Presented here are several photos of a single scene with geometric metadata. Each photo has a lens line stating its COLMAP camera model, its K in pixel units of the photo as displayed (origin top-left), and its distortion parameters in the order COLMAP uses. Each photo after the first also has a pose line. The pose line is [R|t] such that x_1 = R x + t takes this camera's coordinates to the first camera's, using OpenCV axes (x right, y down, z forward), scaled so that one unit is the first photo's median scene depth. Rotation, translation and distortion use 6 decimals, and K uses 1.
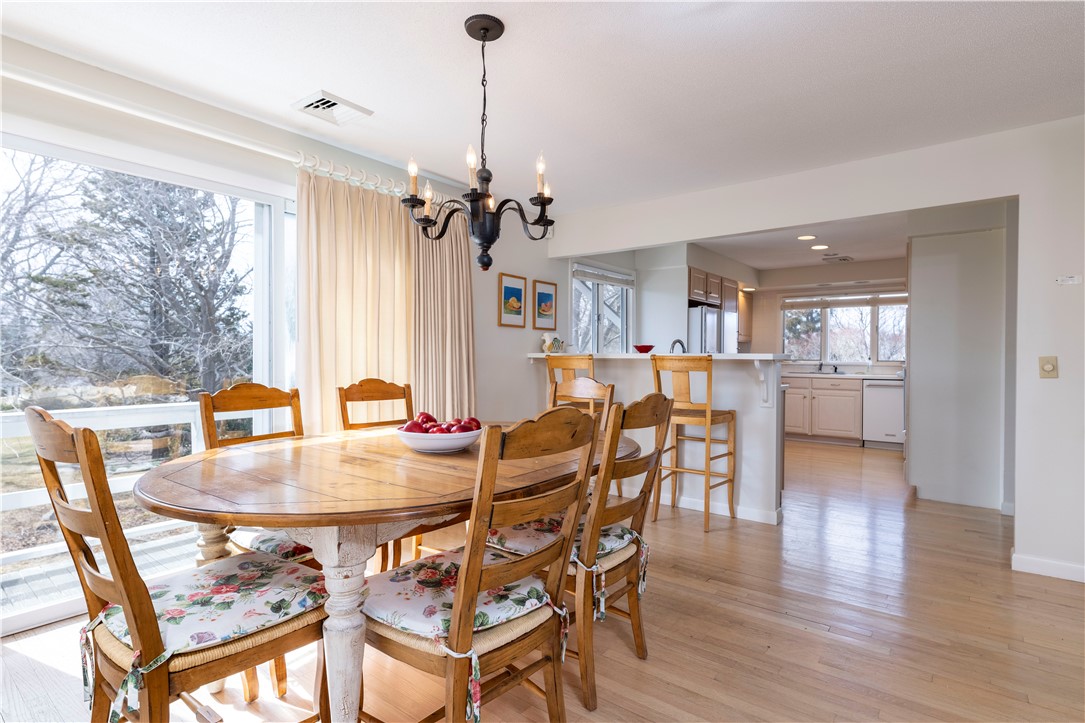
lens RADIAL K [[544.0, 0, 540.8], [0, 544.0, 362.5], [0, 0, 1]] dist [-0.000115, -0.000047]
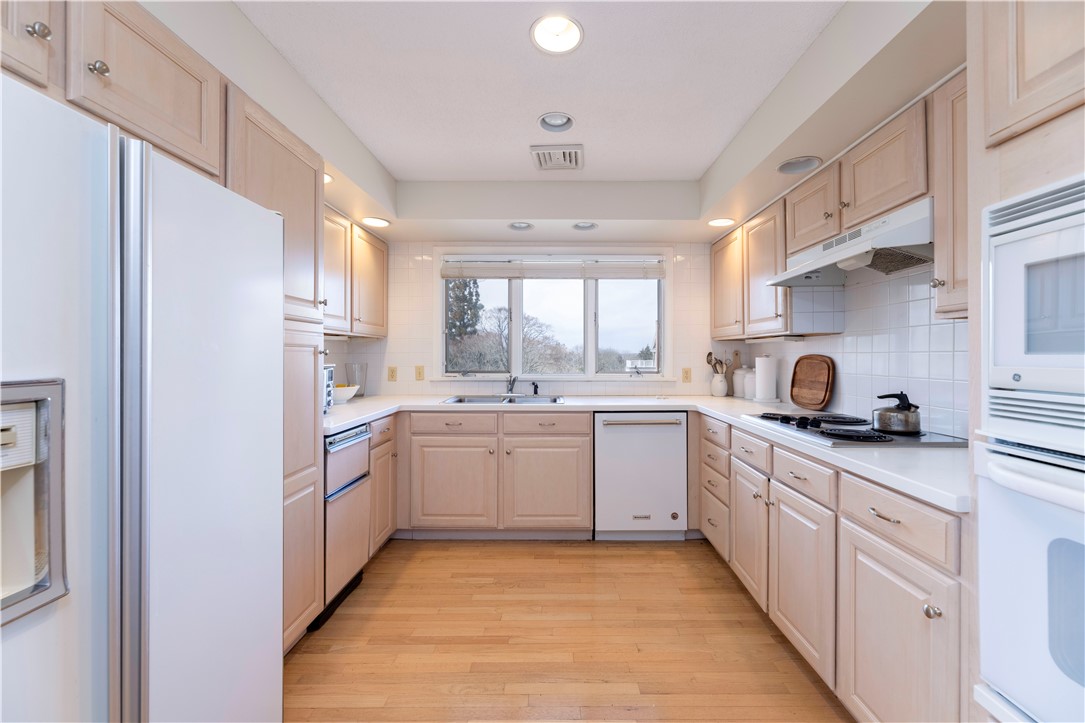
lens RADIAL K [[437.1, 0, 545.0], [0, 437.1, 355.1], [0, 0, 1]] dist [0.000665, 0.000094]
pose [[0.793981, 0.000500, 0.607942, 0.268796], [0.005409, 0.999954, -0.007887, -0.017431], [-0.607919, 0.009551, 0.793942, 0.613353]]
